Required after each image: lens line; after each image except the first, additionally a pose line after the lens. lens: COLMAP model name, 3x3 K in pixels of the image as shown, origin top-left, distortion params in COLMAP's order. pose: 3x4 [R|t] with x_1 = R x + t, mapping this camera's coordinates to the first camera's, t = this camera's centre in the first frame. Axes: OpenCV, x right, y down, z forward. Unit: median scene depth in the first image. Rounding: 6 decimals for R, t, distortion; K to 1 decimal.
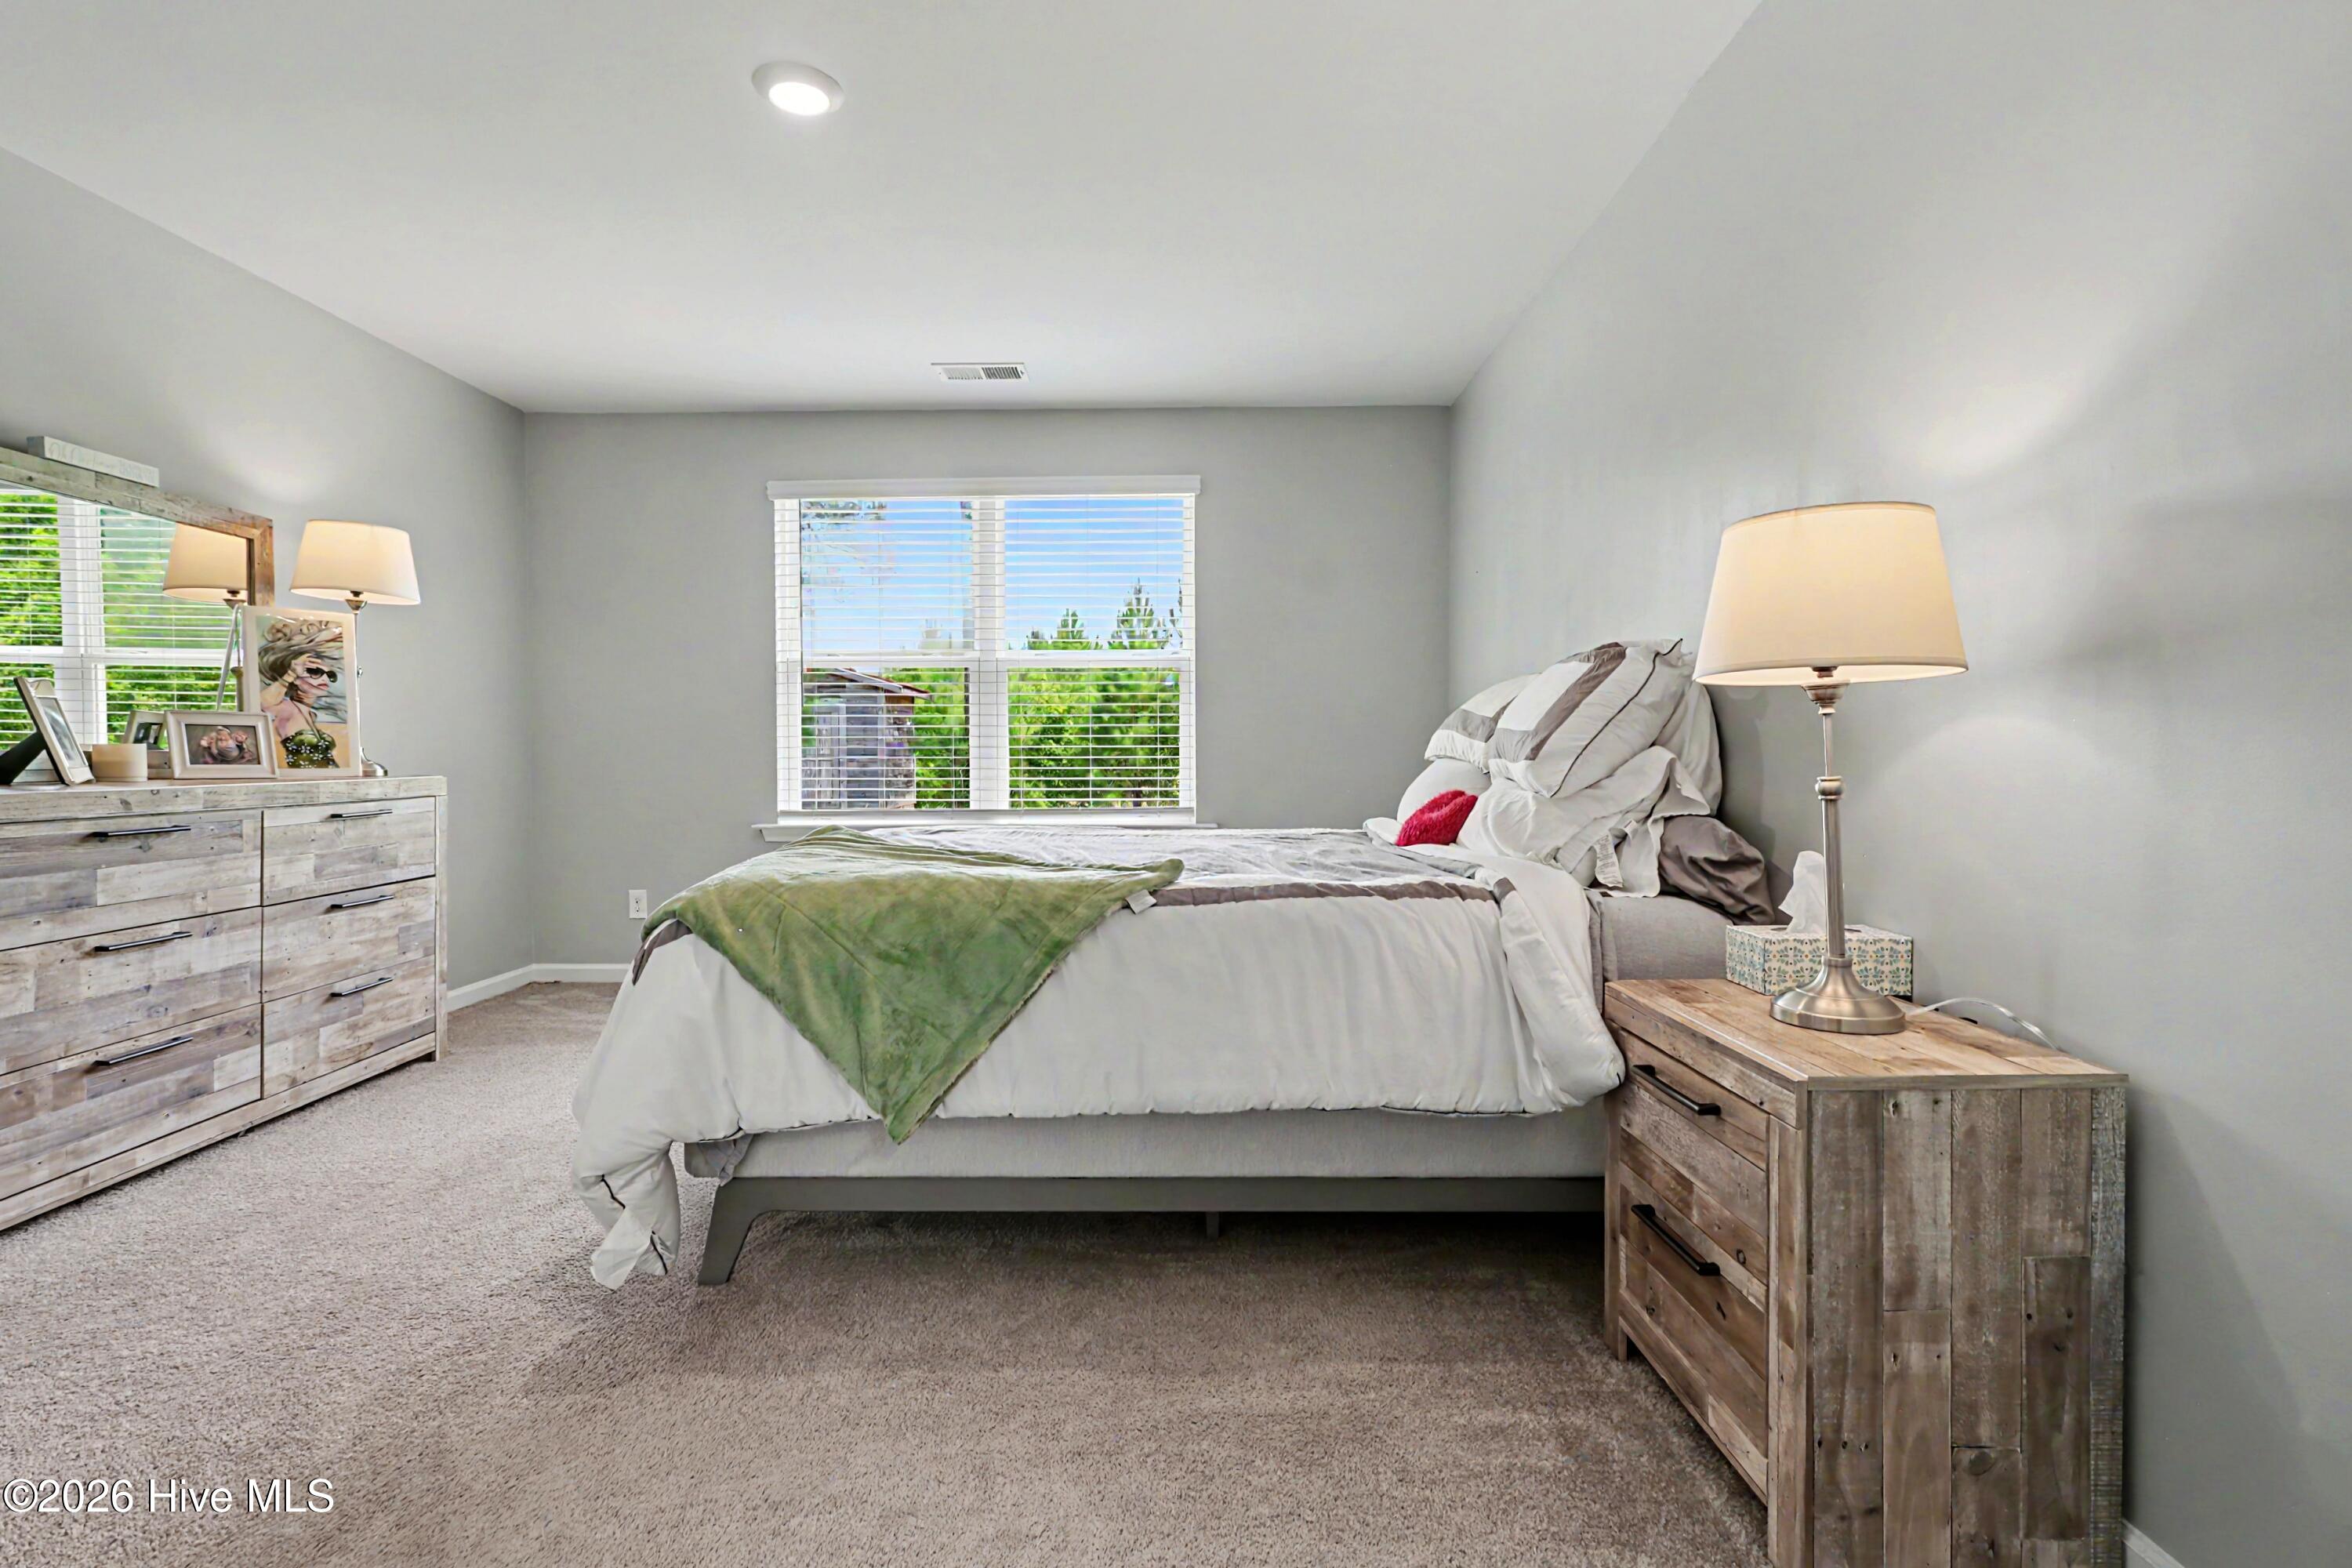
lens RADIAL K [[1115.1, 0, 1156.9], [0, 1115.1, 774.5], [0, 0, 1]] dist [-0.000472, -0.000296]
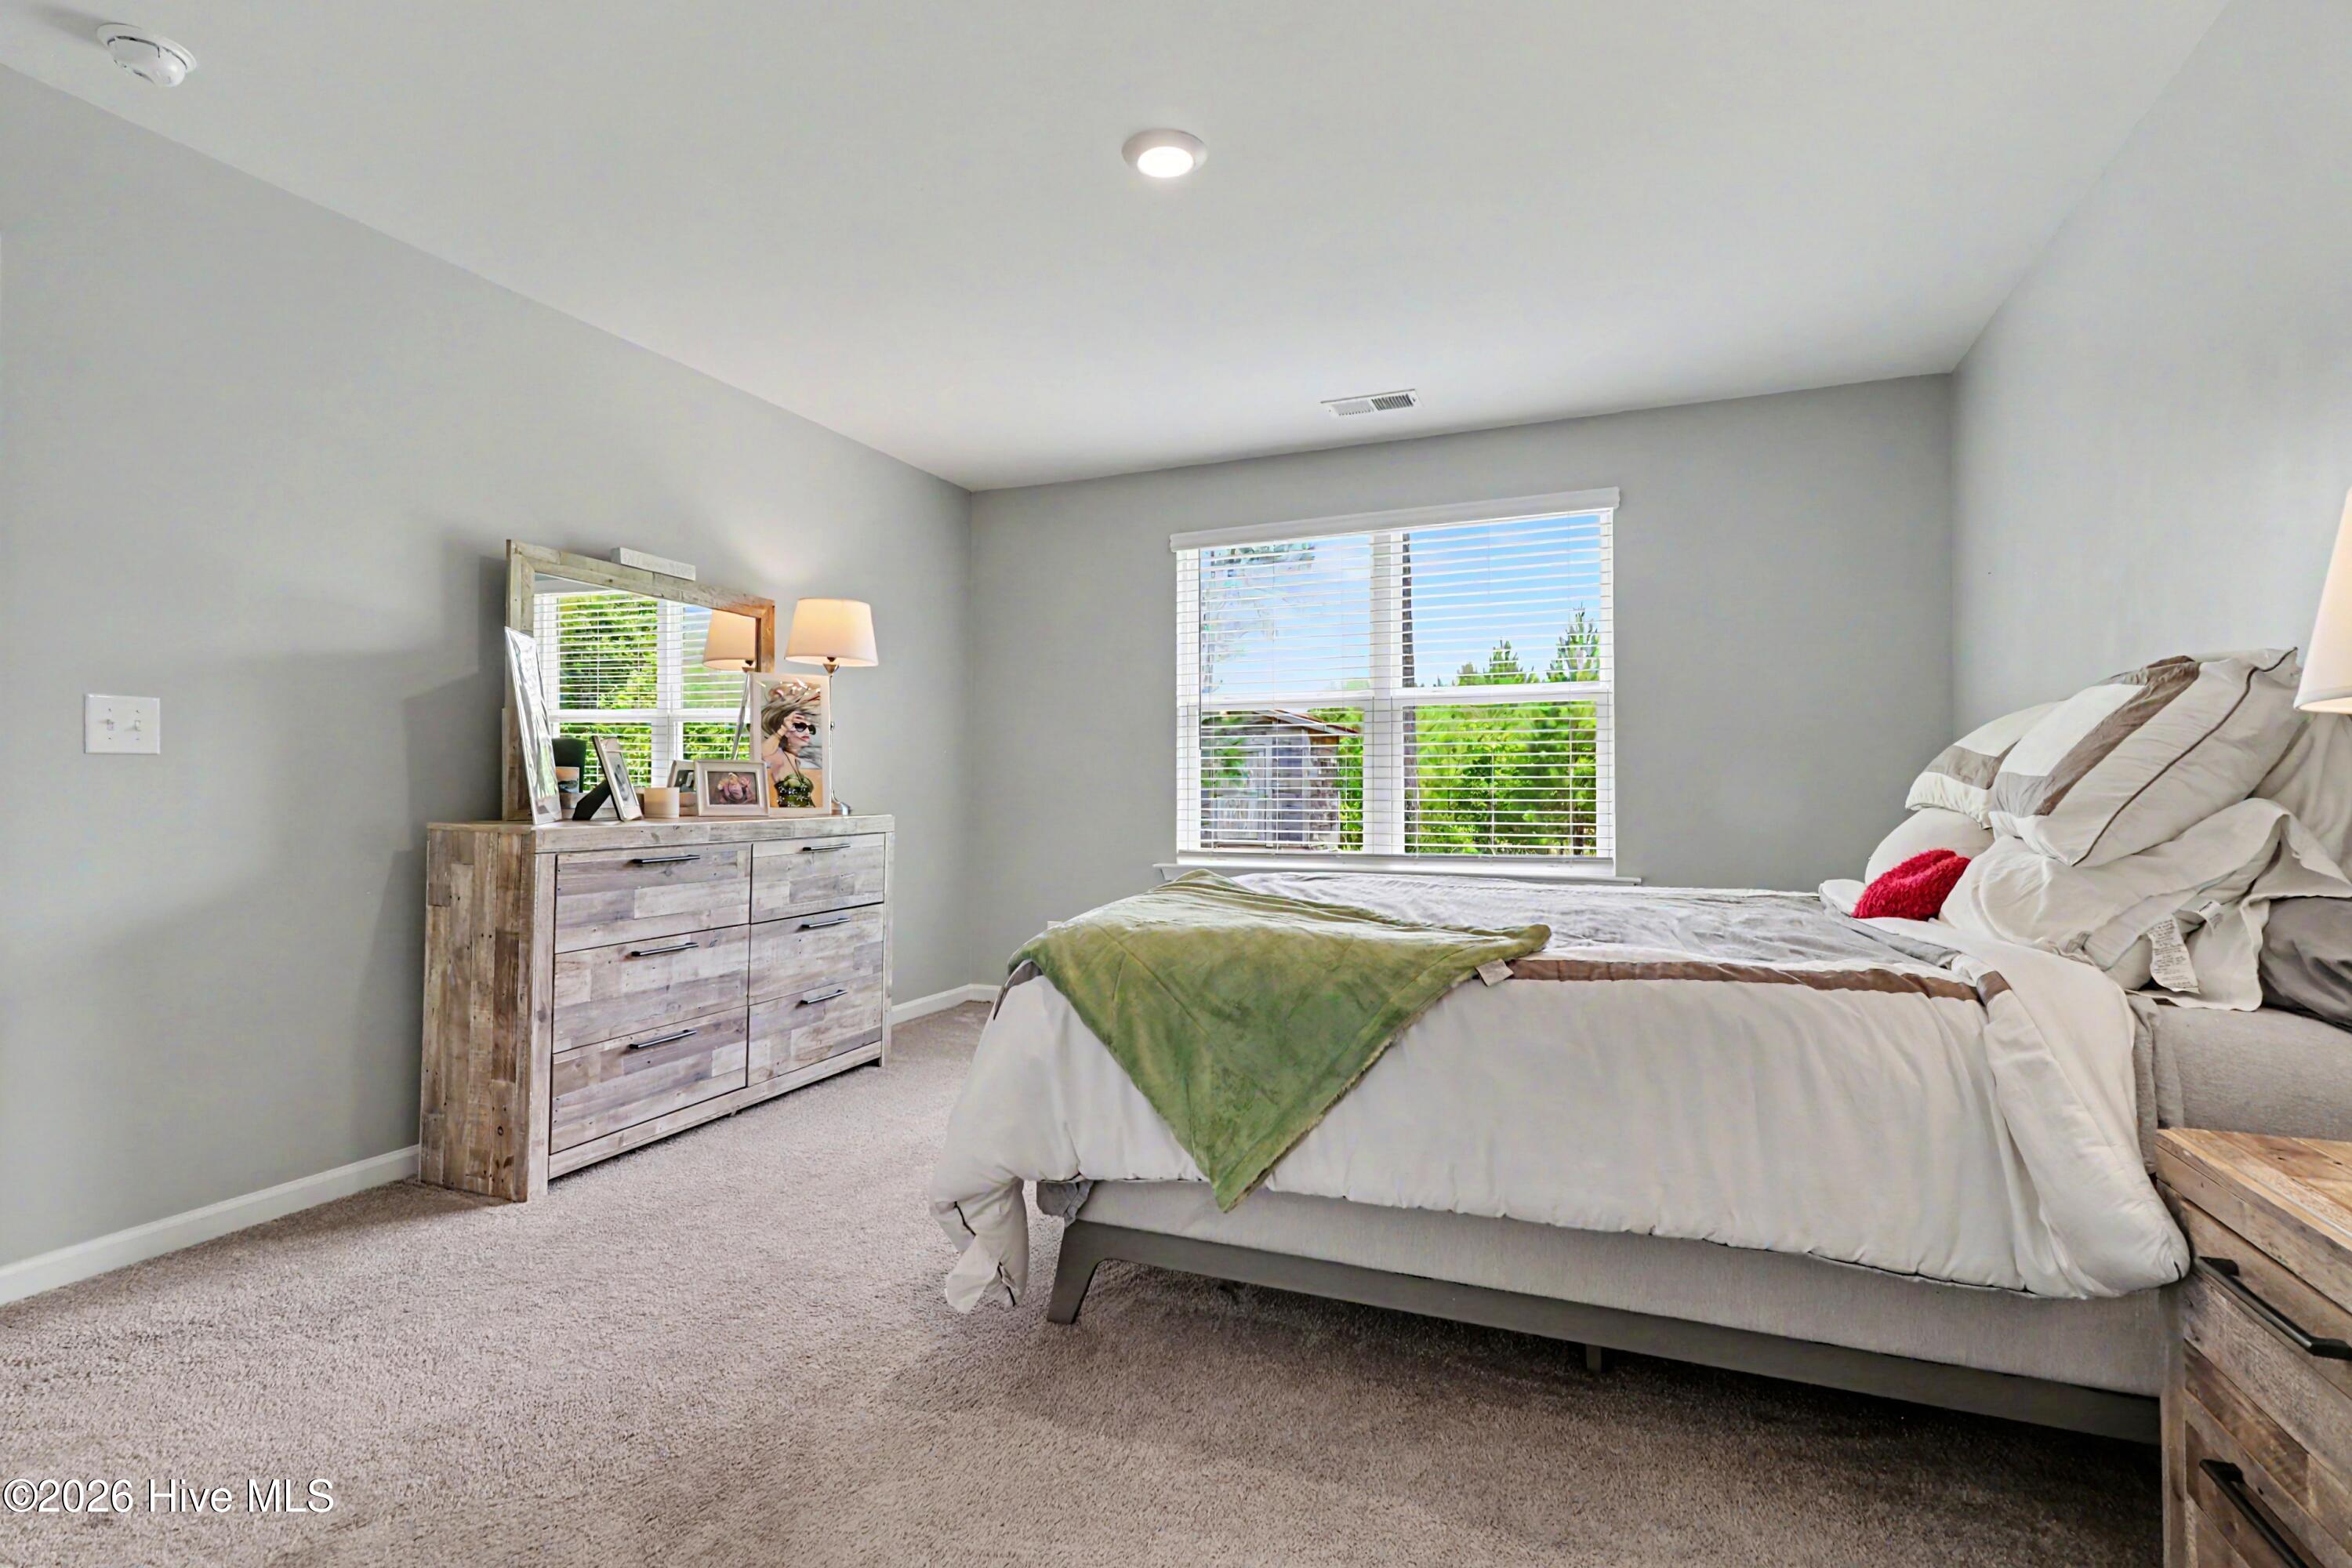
lens RADIAL K [[1115.1, 0, 1156.9], [0, 1115.1, 774.5], [0, 0, 1]] dist [-0.000472, -0.000296]
pose [[0.925569, -0.002499, -0.378572, 0.051852], [-0.010091, 0.999460, -0.031270, -0.008666], [0.378445, 0.032763, 0.925044, 0.055641]]
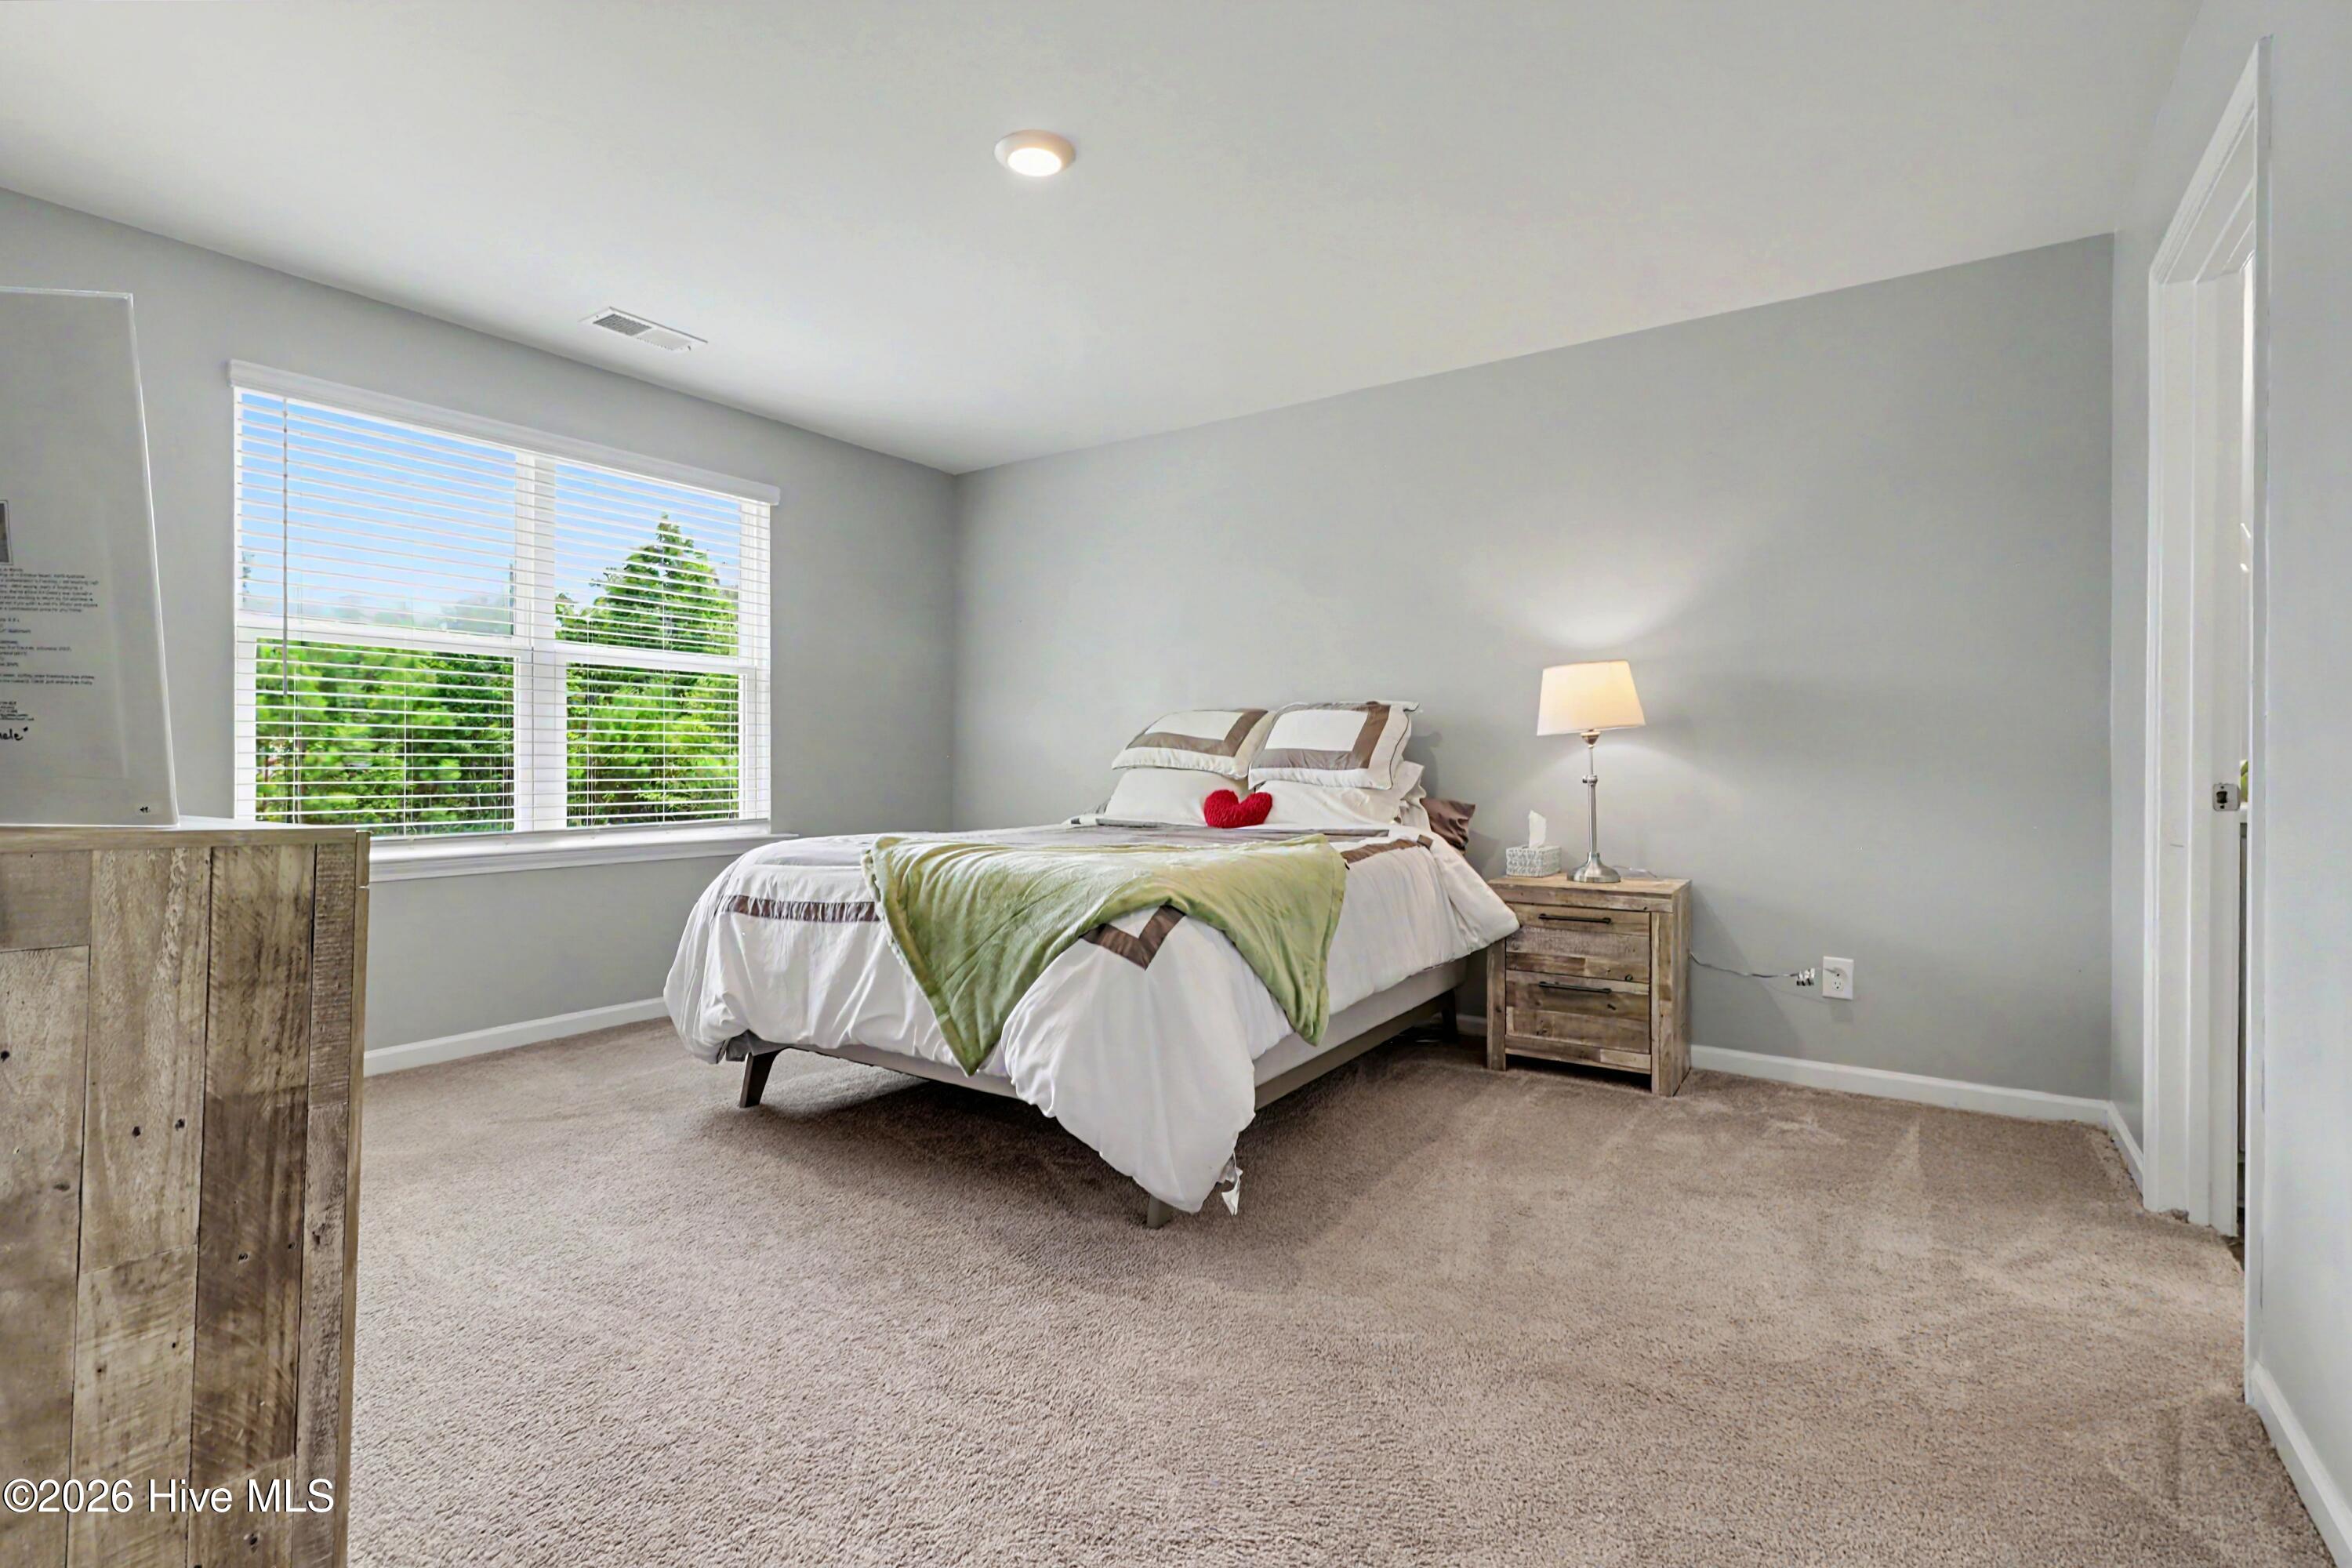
lens RADIAL K [[1098.3, 0, 1175.0], [0, 1098.3, 763.7], [0, 0, 1]] dist [0.003198, -0.000231]
pose [[0.542758, 0.003017, 0.839884, -0.921377], [0.014116, 0.999820, -0.012714, -0.002270], [-0.839771, 0.018756, 0.542617, 0.252995]]
